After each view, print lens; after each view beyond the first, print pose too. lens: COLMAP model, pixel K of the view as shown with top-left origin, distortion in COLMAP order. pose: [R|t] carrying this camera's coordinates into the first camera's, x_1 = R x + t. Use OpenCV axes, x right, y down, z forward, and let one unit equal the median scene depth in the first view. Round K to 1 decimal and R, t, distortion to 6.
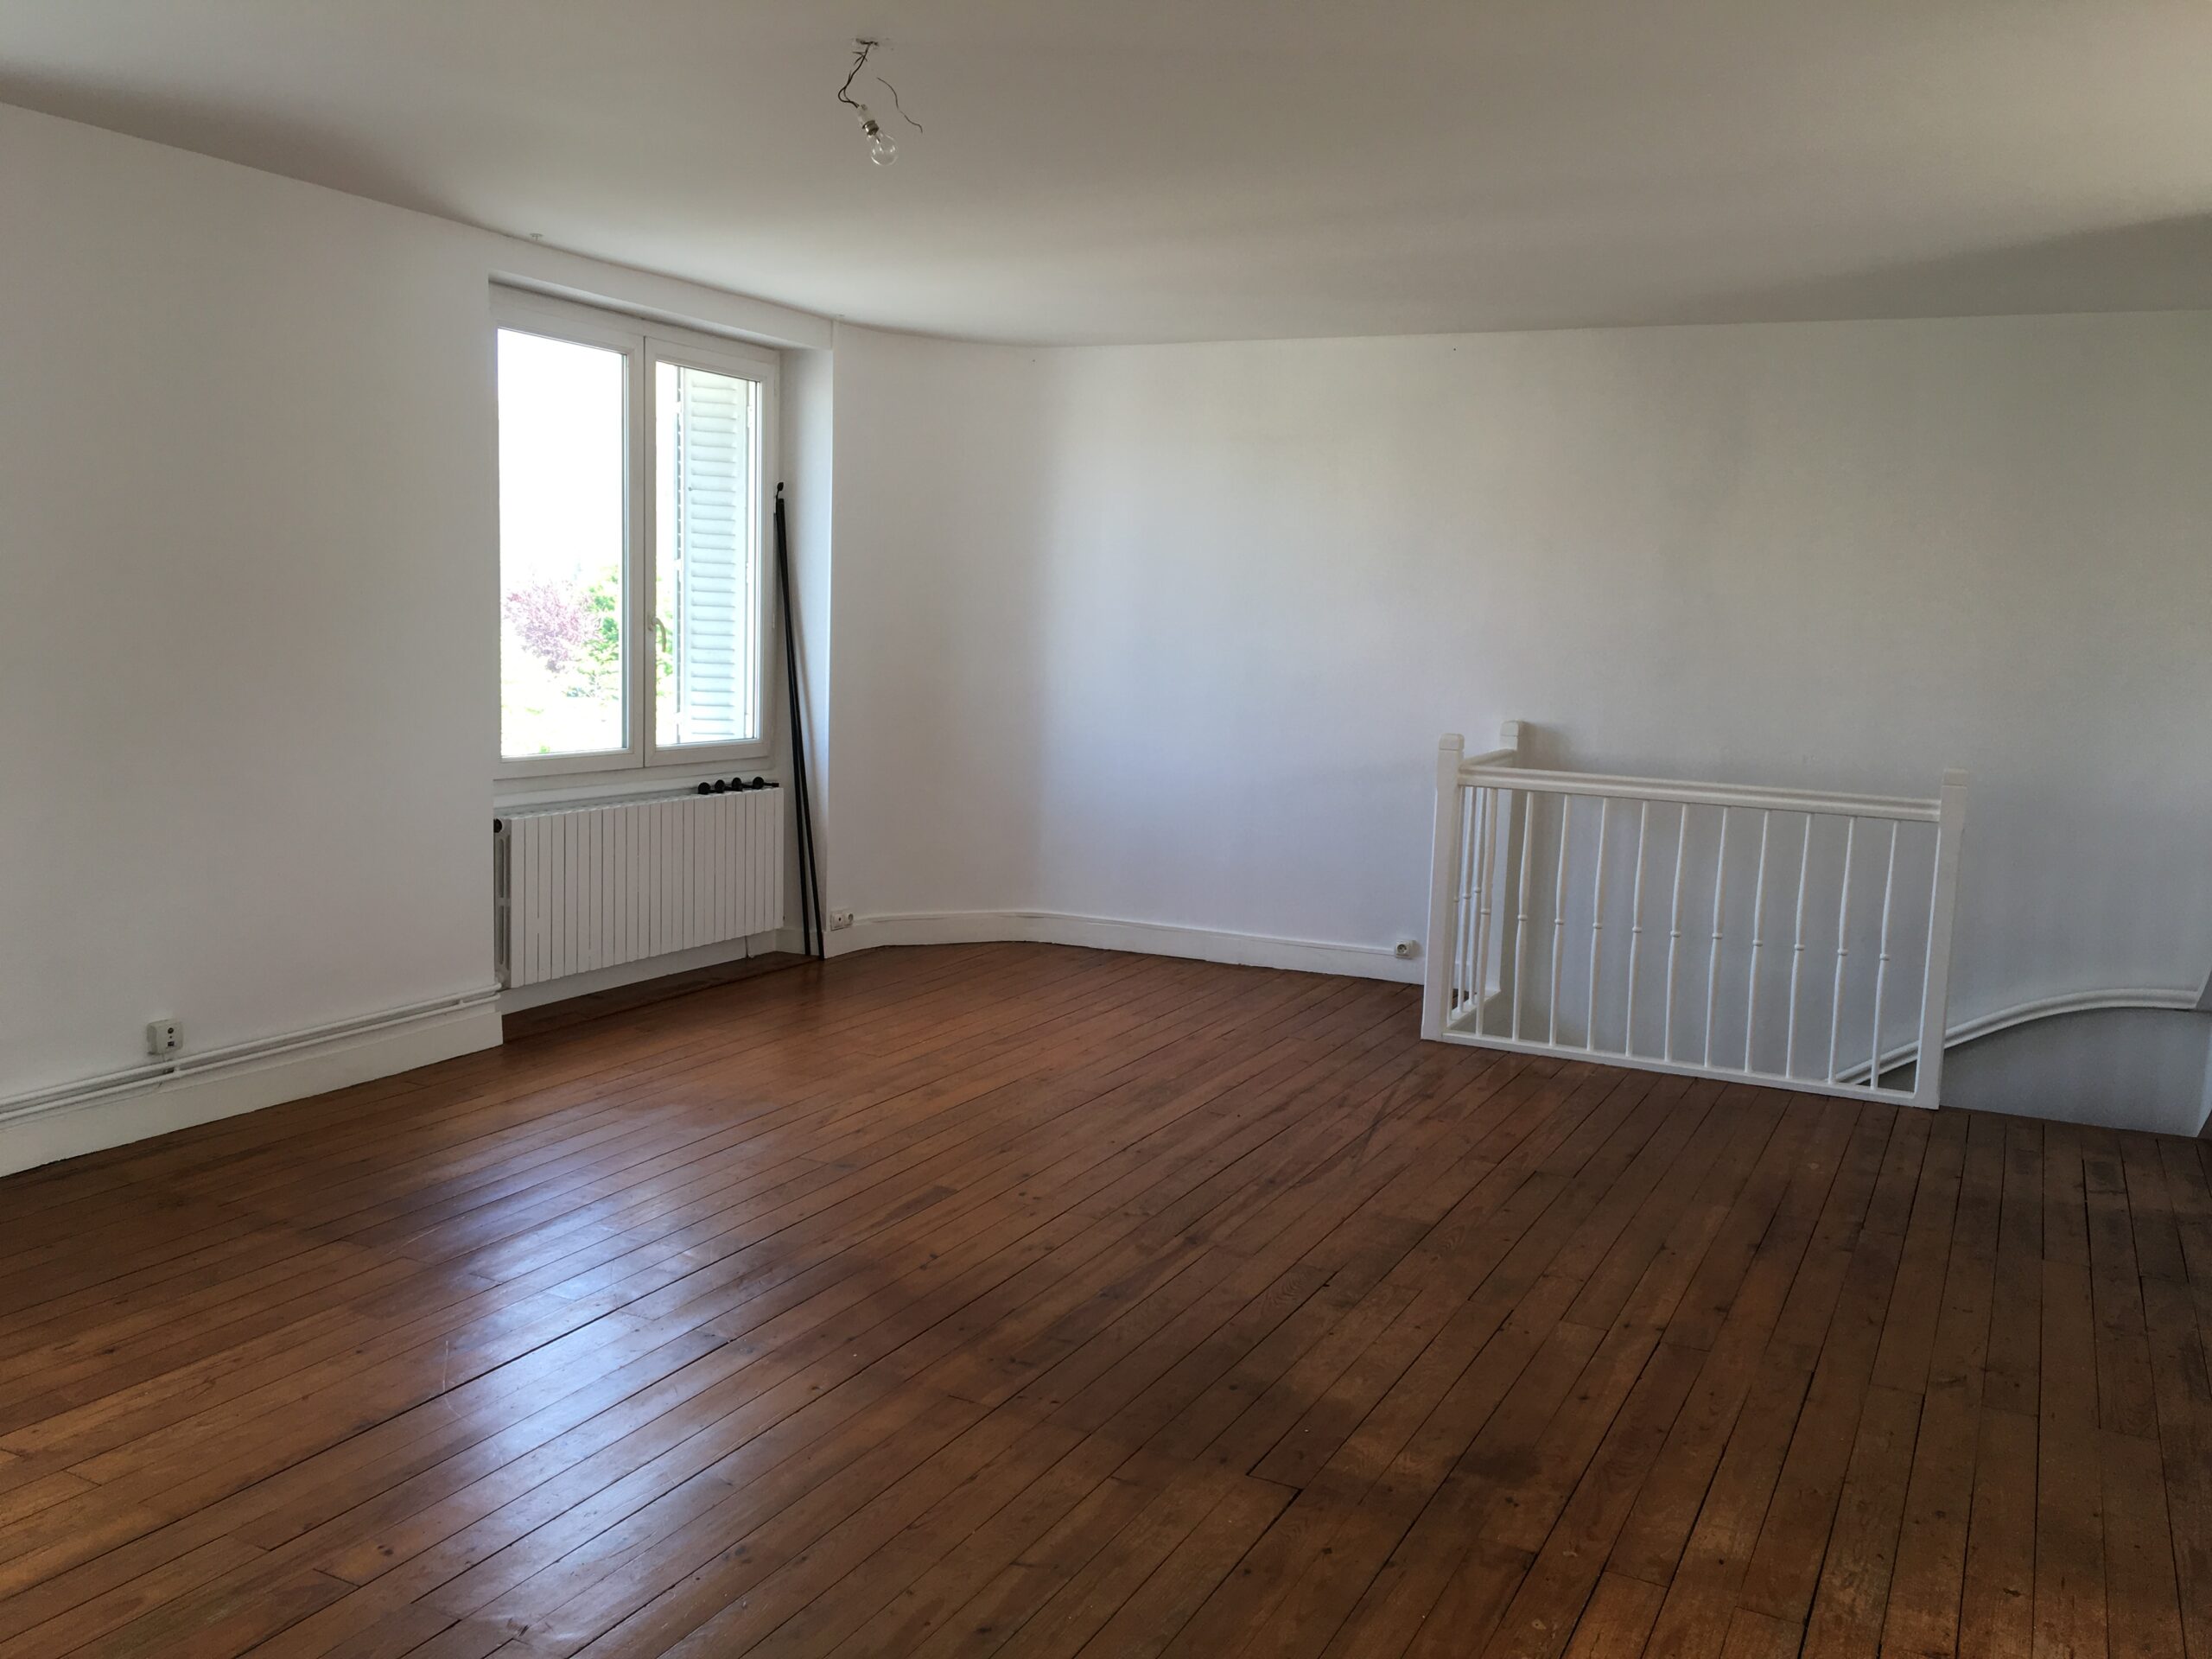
lens RADIAL K [[1883.6, 0, 1141.9], [0, 1883.6, 808.9], [0, 0, 1]] dist [0.041276, -0.019997]
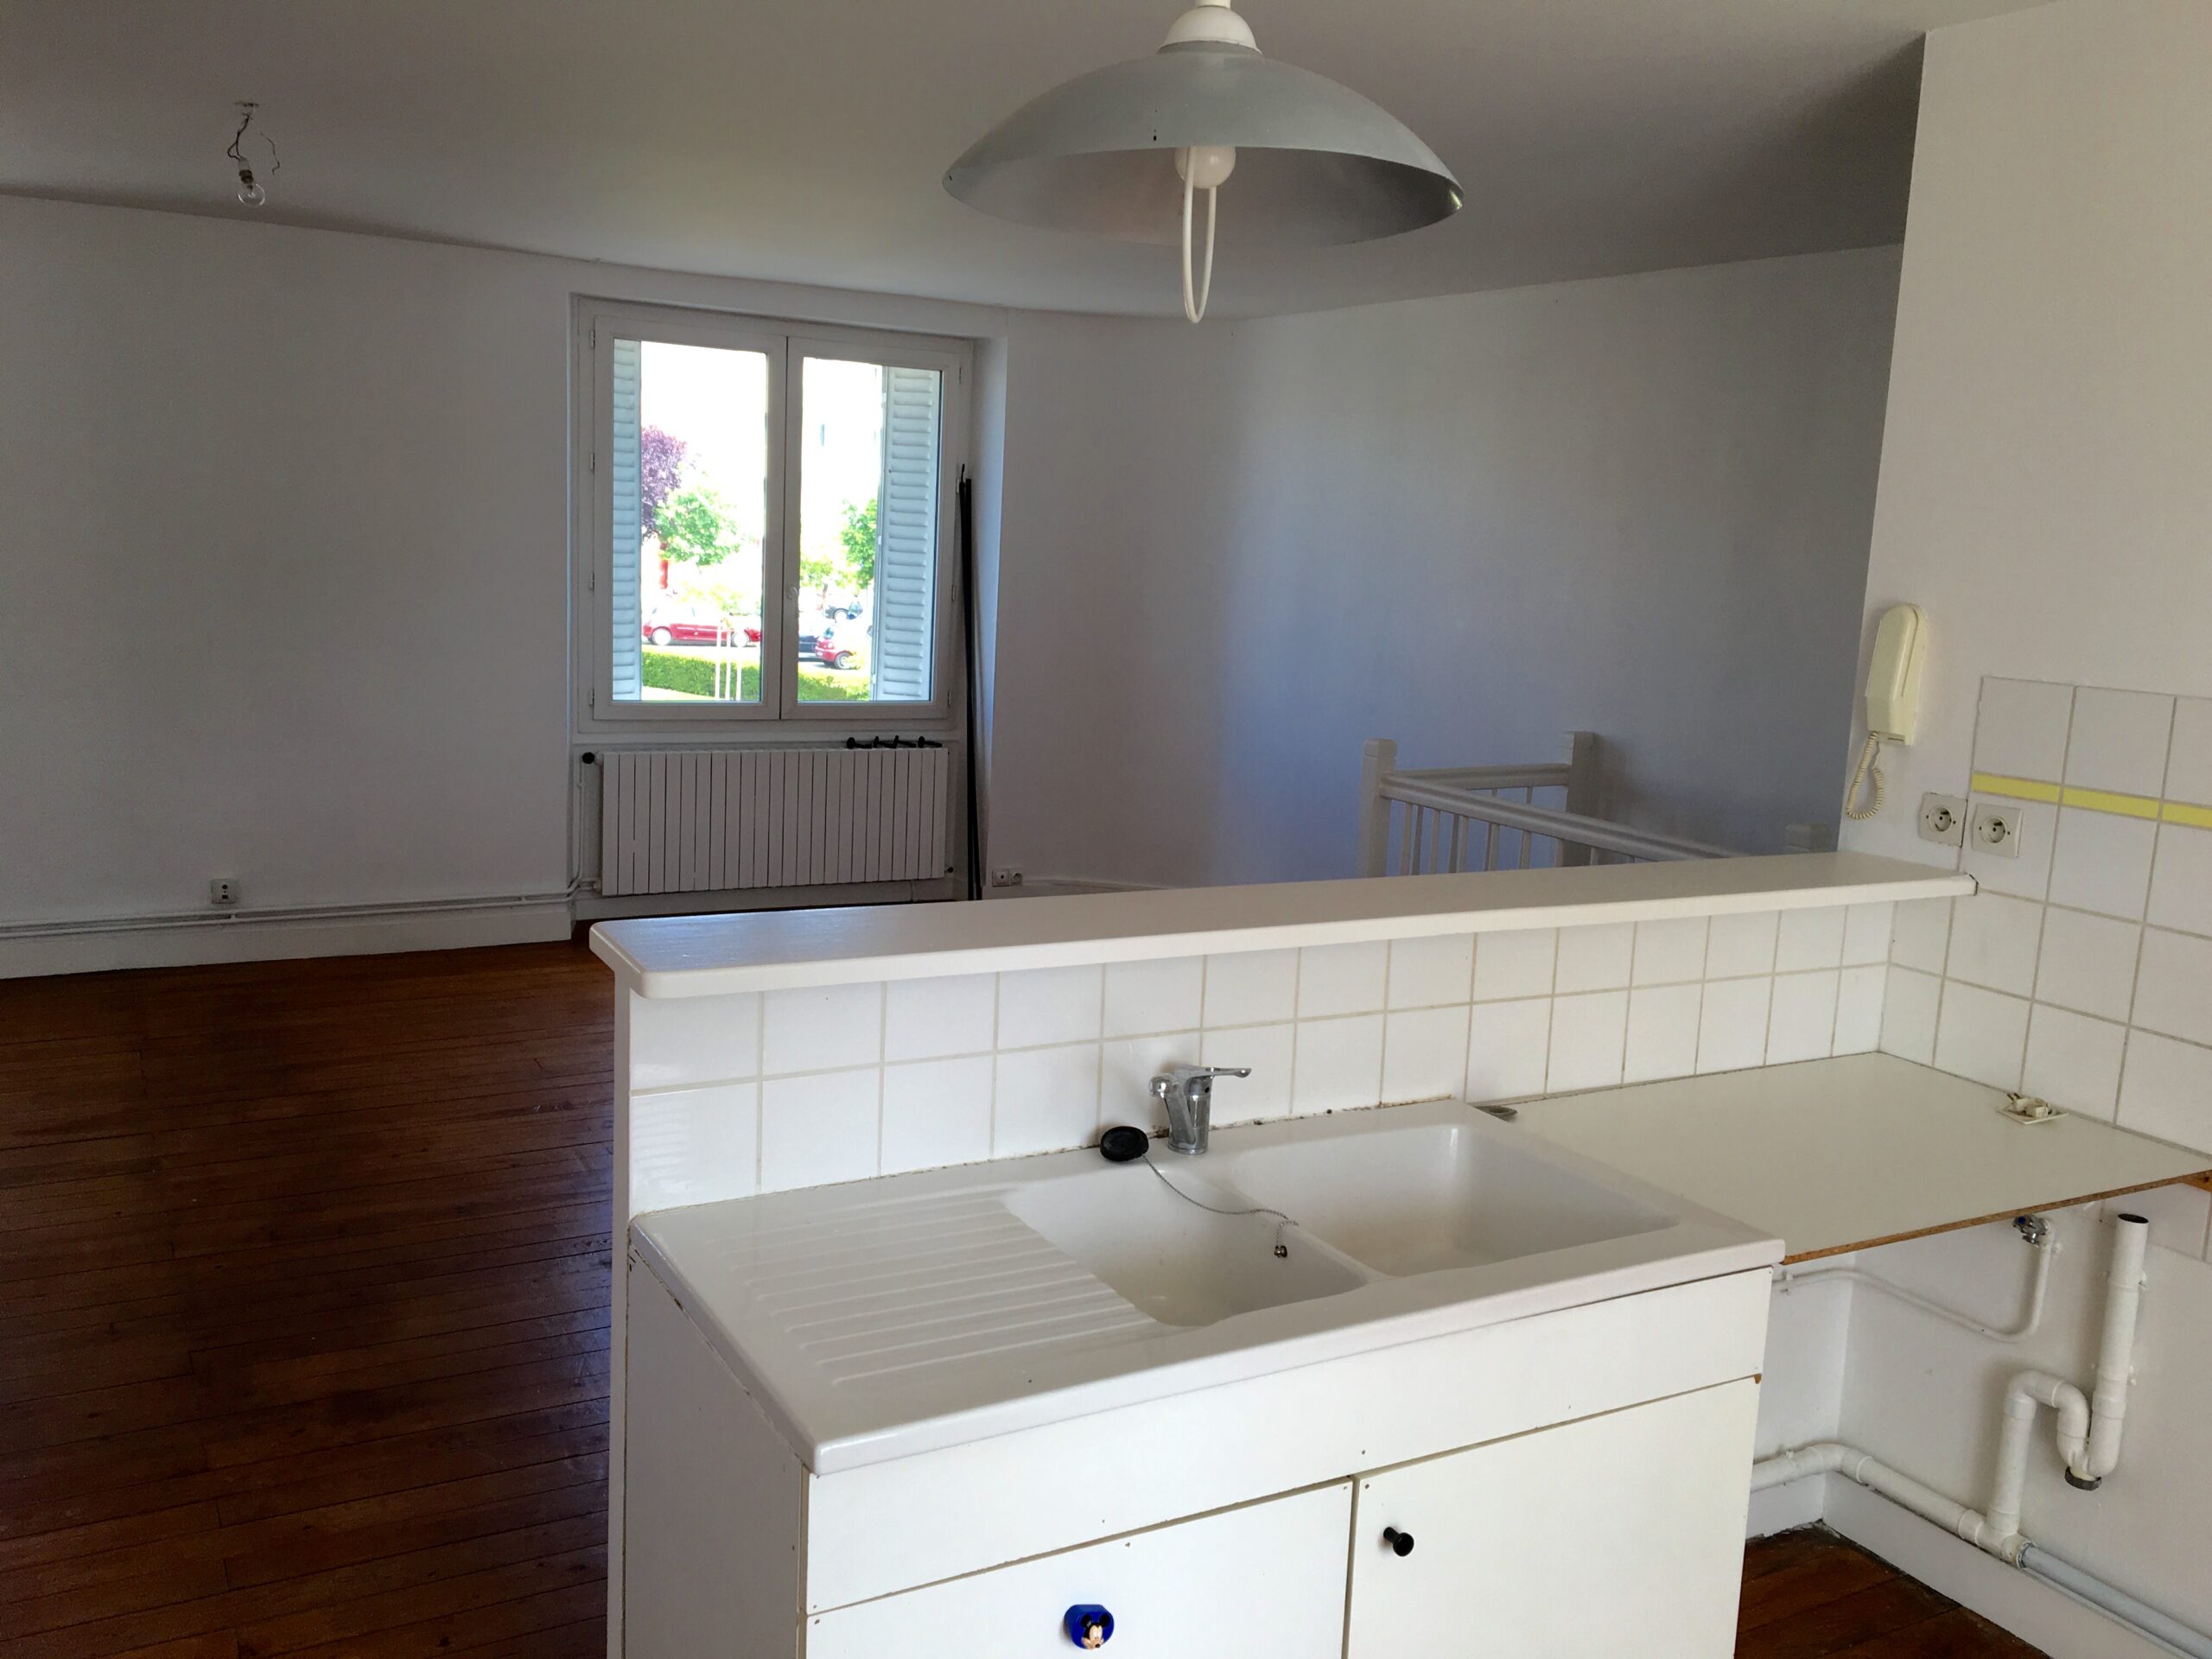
lens RADIAL K [[1883.6, 0, 1109.1], [0, 1883.6, 836.1], [0, 0, 1]] dist [0.041276, -0.019997]
pose [[0.826214, 0.098468, -0.554684, 0.587127], [-0.081386, 0.995140, 0.055432, -0.034517], [0.557447, -0.000655, 0.830212, 0.189433]]
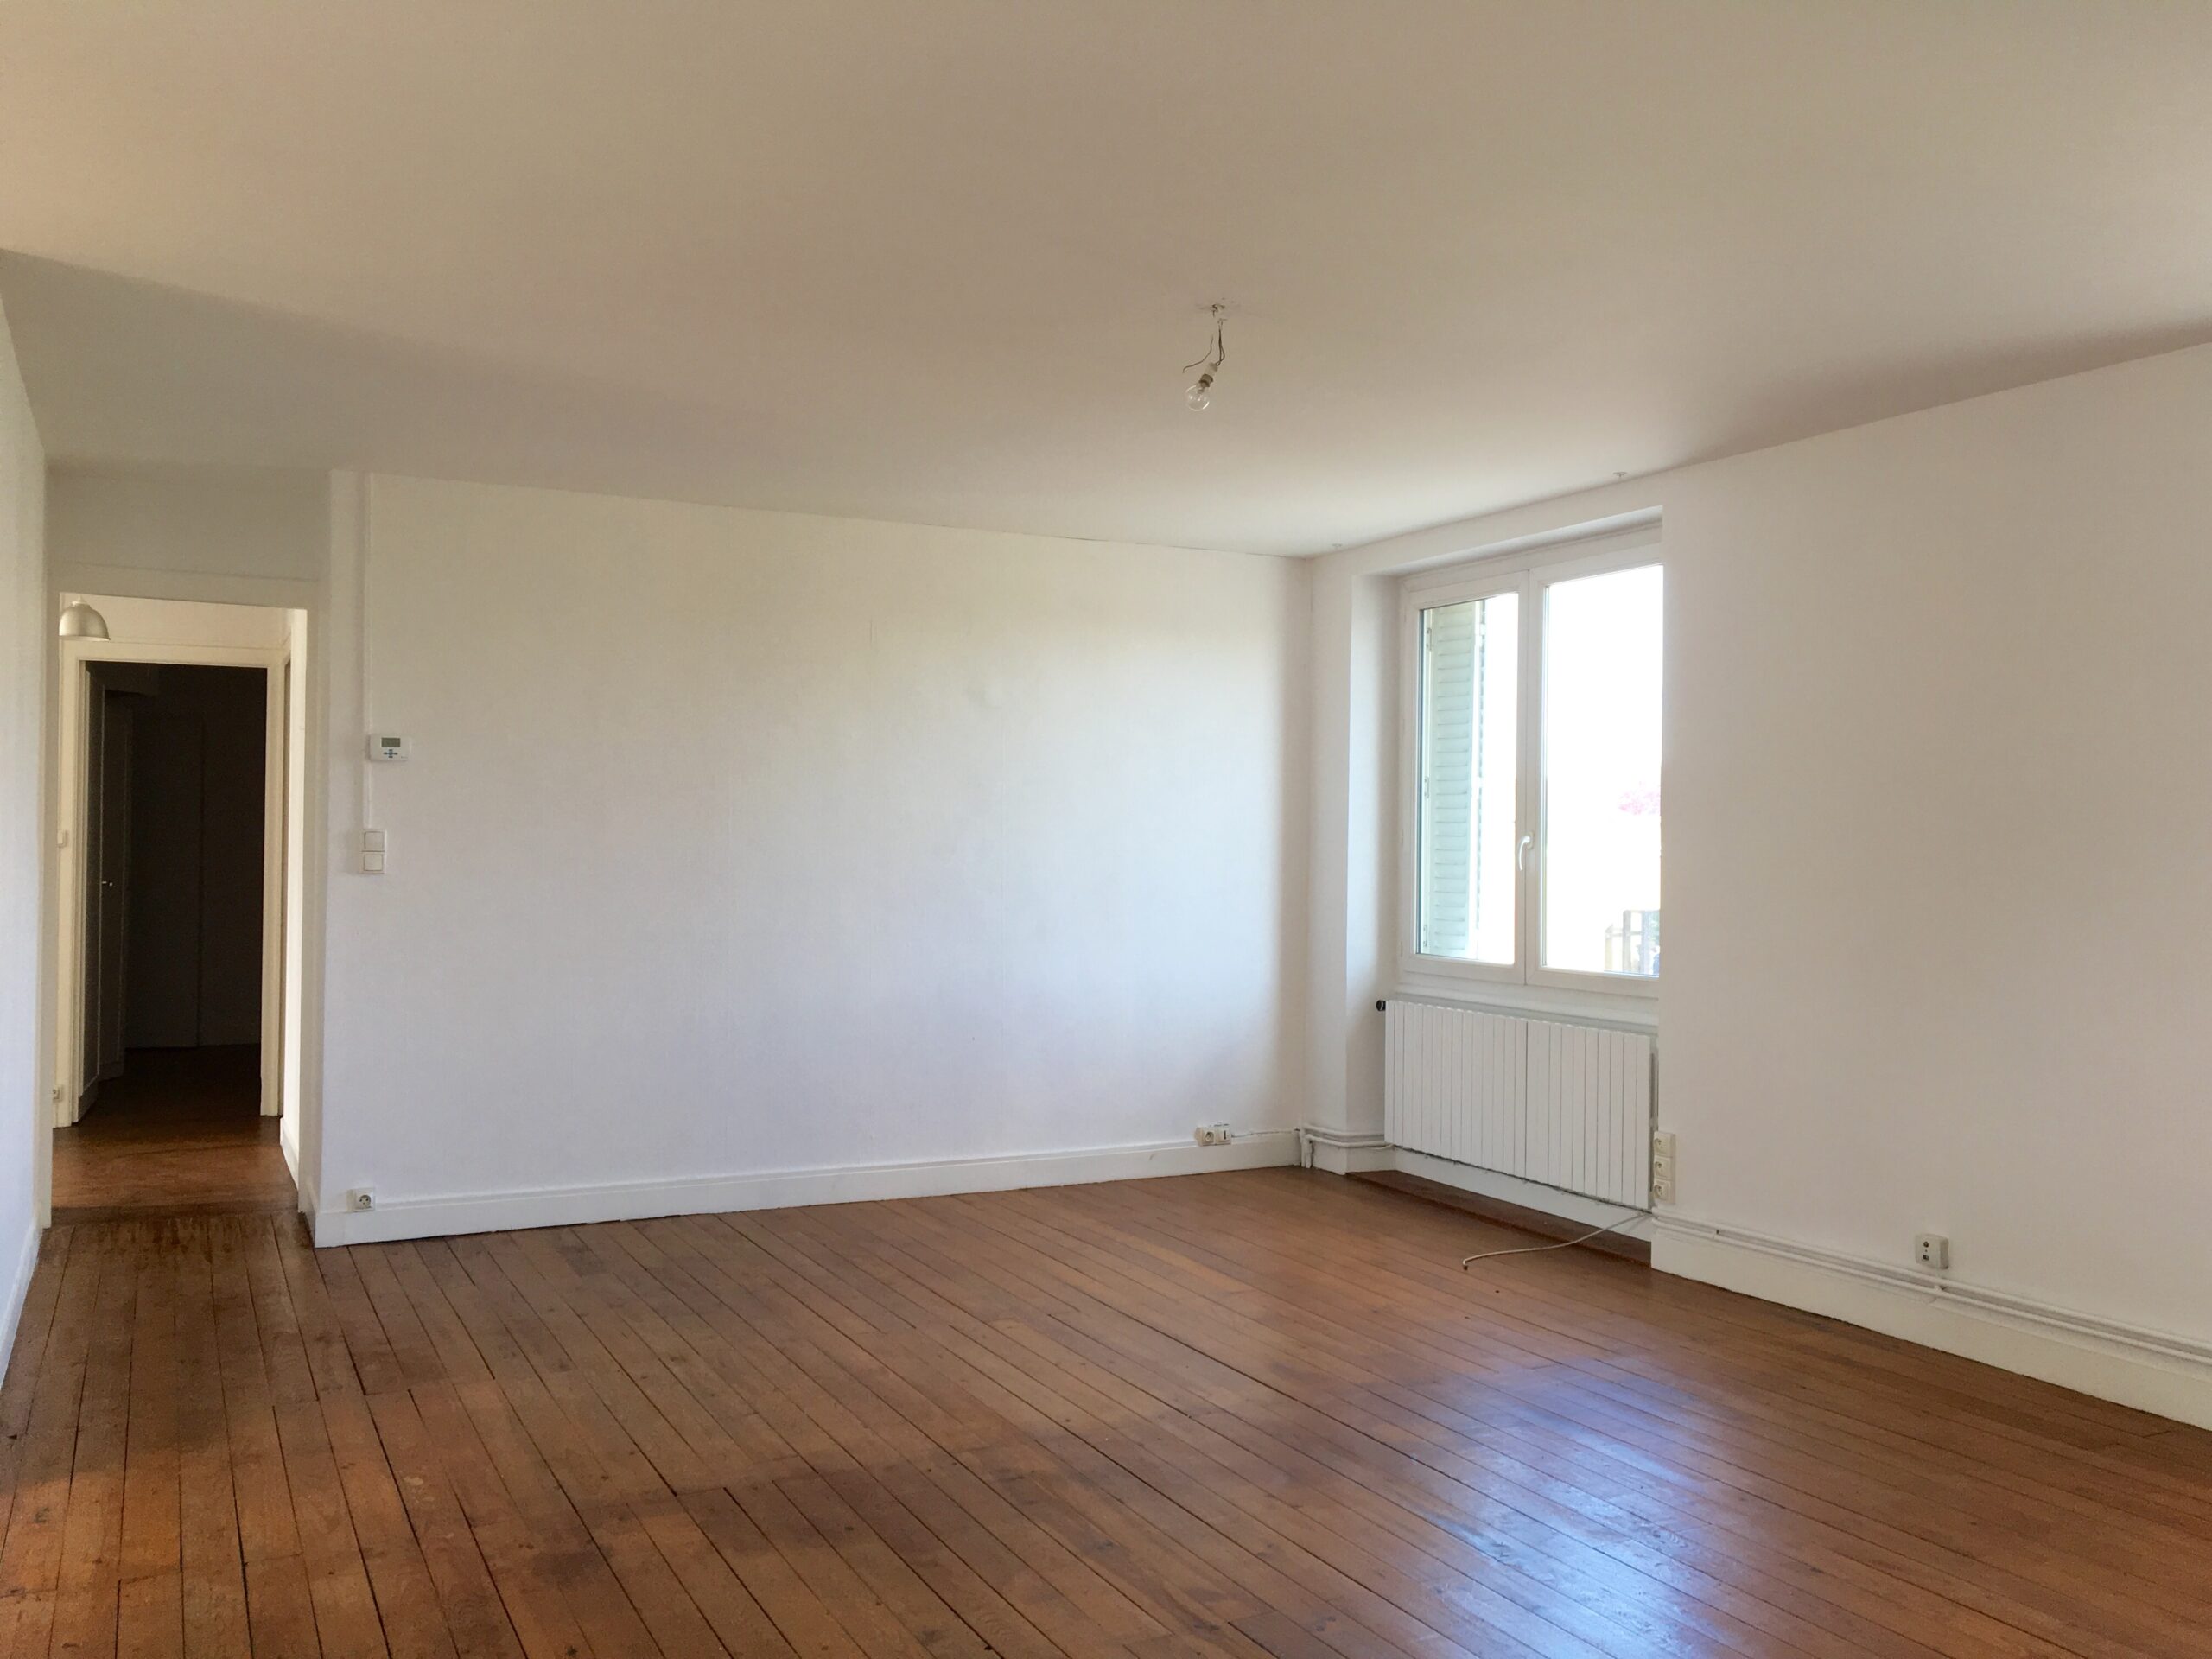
lens RADIAL K [[1883.6, 0, 1116.5], [0, 1883.6, 833.7], [0, 0, 1]] dist [0.041276, -0.019997]
pose [[-0.609706, -0.038103, -0.791711, 0.468607], [-0.112802, 0.992848, 0.039088, -0.077066], [0.784560, 0.113139, -0.609644, 1.001301]]
